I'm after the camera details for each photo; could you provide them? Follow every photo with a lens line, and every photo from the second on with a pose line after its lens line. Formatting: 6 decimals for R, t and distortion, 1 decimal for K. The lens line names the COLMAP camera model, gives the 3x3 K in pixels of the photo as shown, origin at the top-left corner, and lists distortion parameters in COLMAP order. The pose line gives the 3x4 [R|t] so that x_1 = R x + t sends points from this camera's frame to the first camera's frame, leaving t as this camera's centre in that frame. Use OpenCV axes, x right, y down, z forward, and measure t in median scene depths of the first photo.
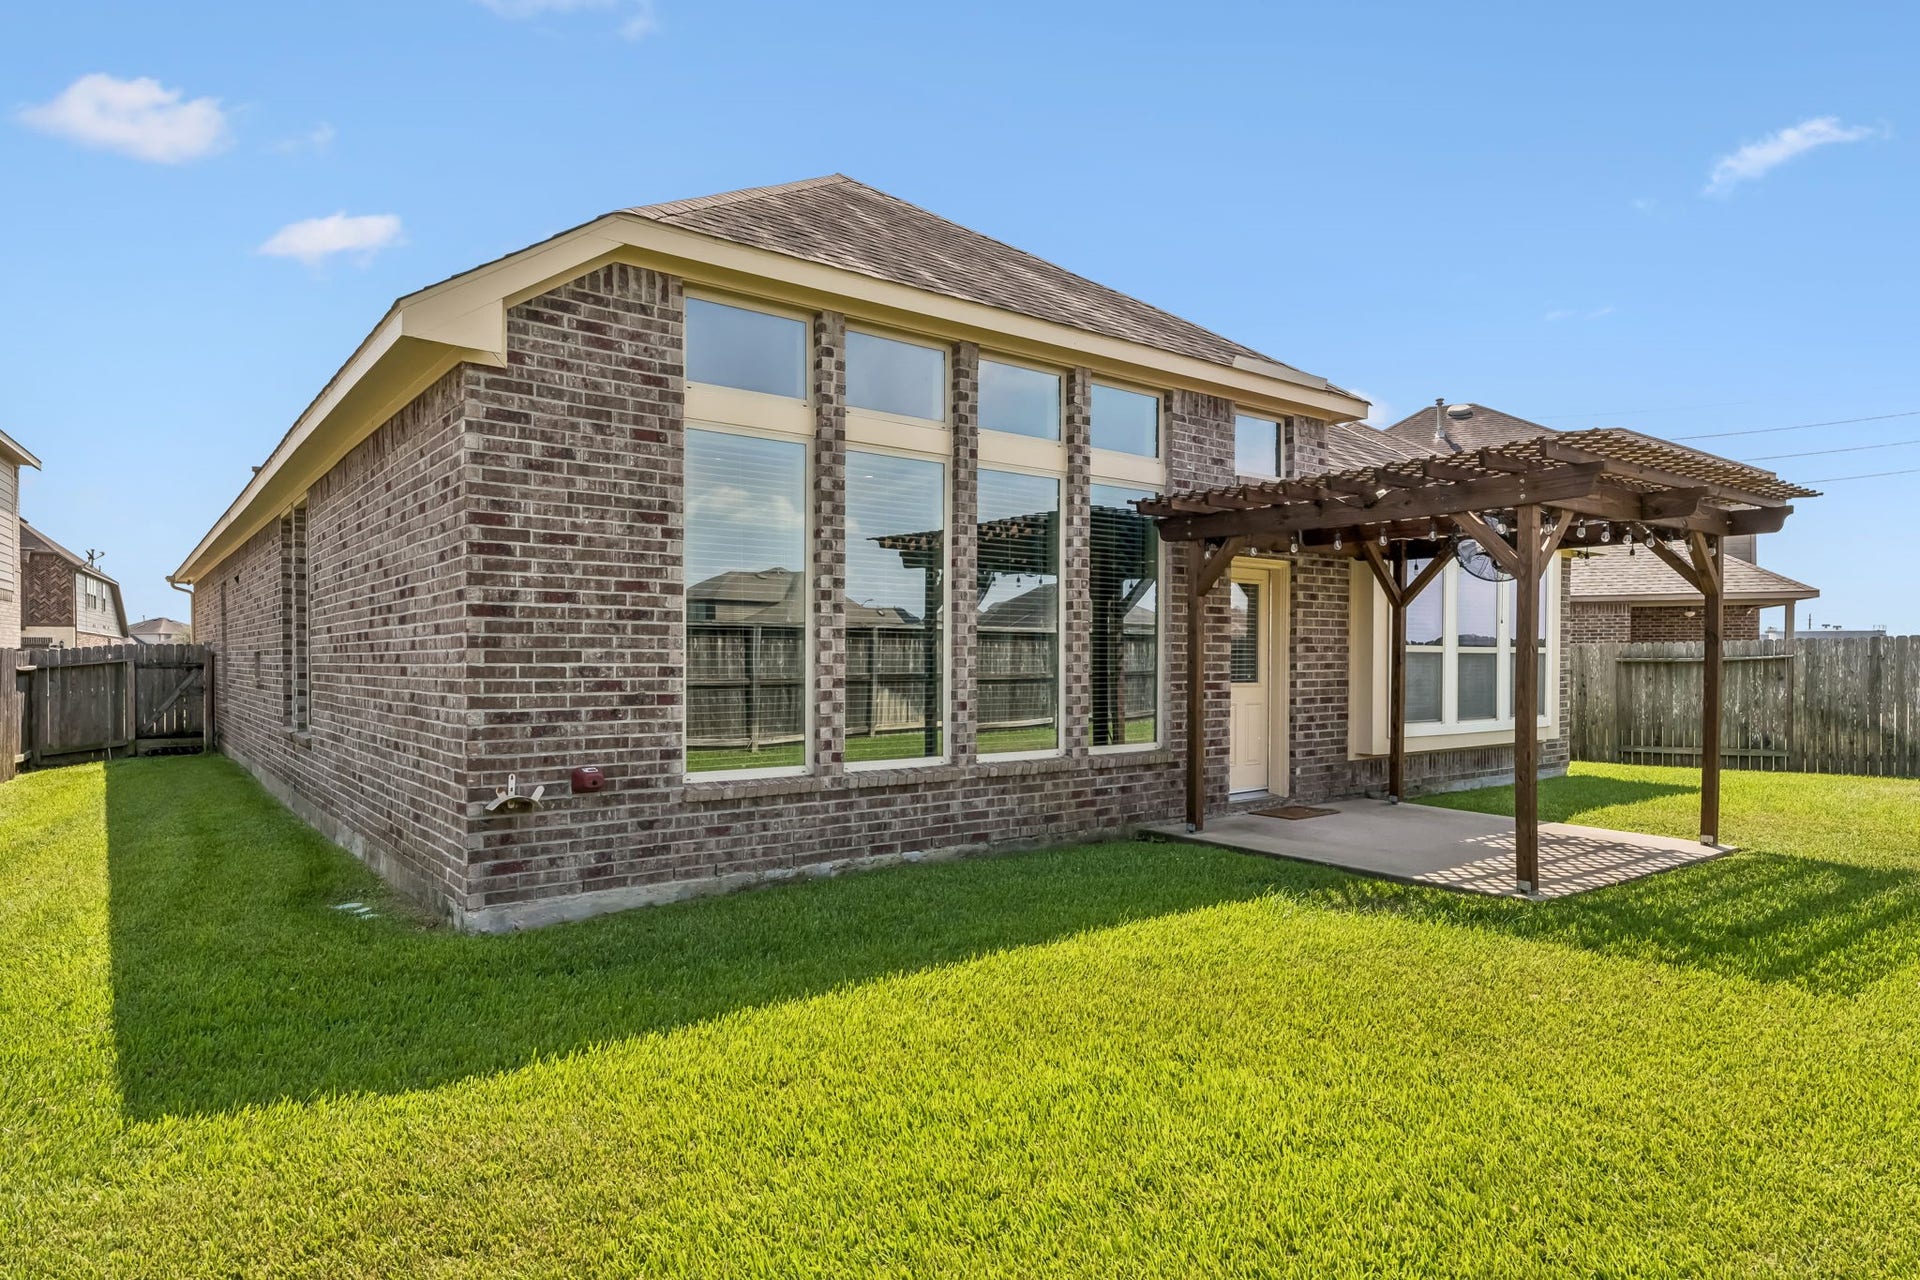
lens RADIAL K [[1104.3, 0, 993.1], [0, 1104.3, 680.0], [0, 0, 1]] dist [0.010865, 0.004748]
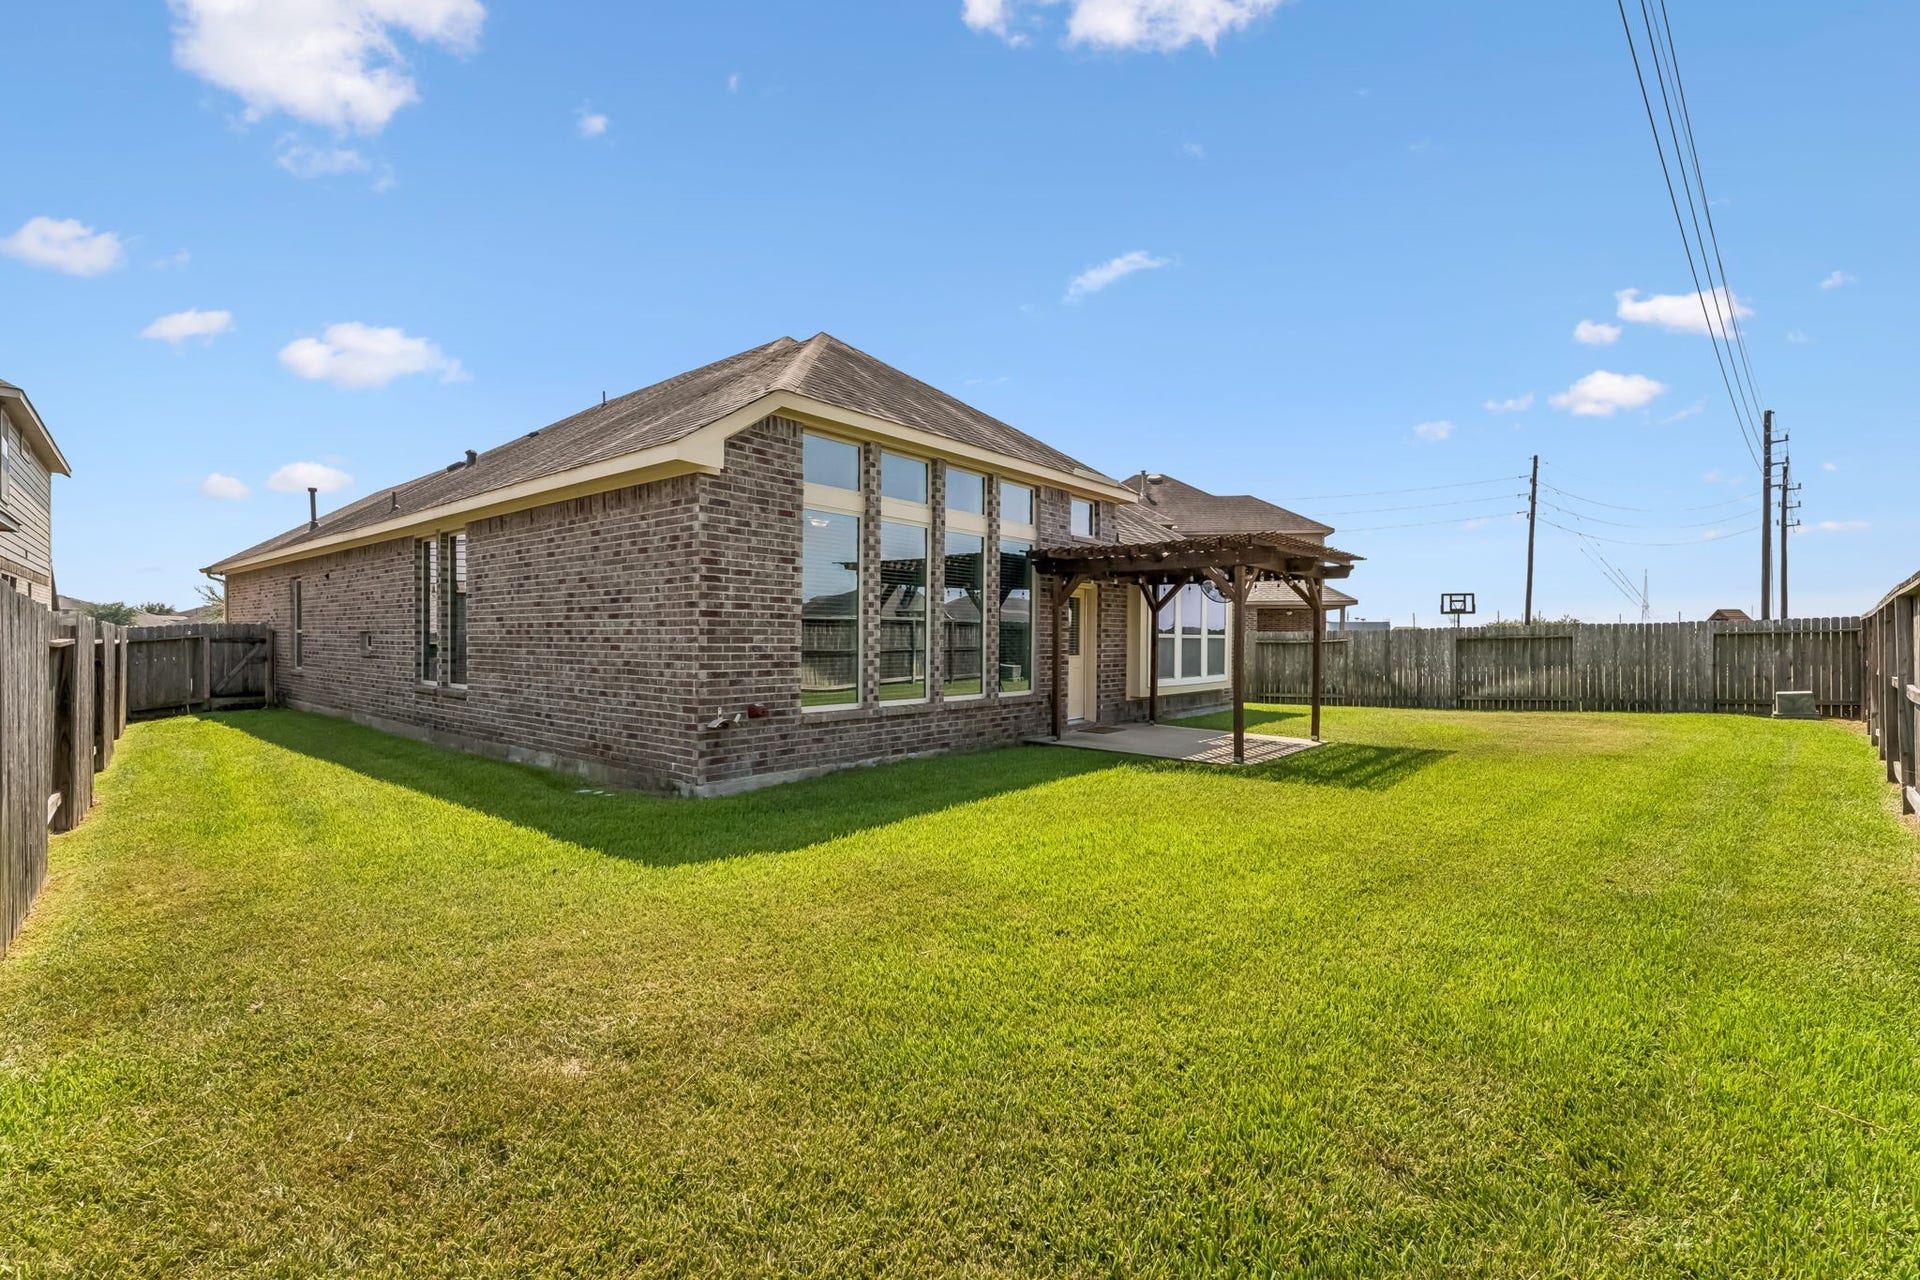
lens RADIAL K [[858.7, 0, 979.4], [0, 858.7, 650.8], [0, 0, 1]] dist [0.005680, -0.000342]
pose [[0.973457, 0.002748, 0.228855, -0.268334], [-0.002418, 0.999996, -0.001721, -0.002142], [-0.228859, 0.001122, 0.973459, -0.321032]]
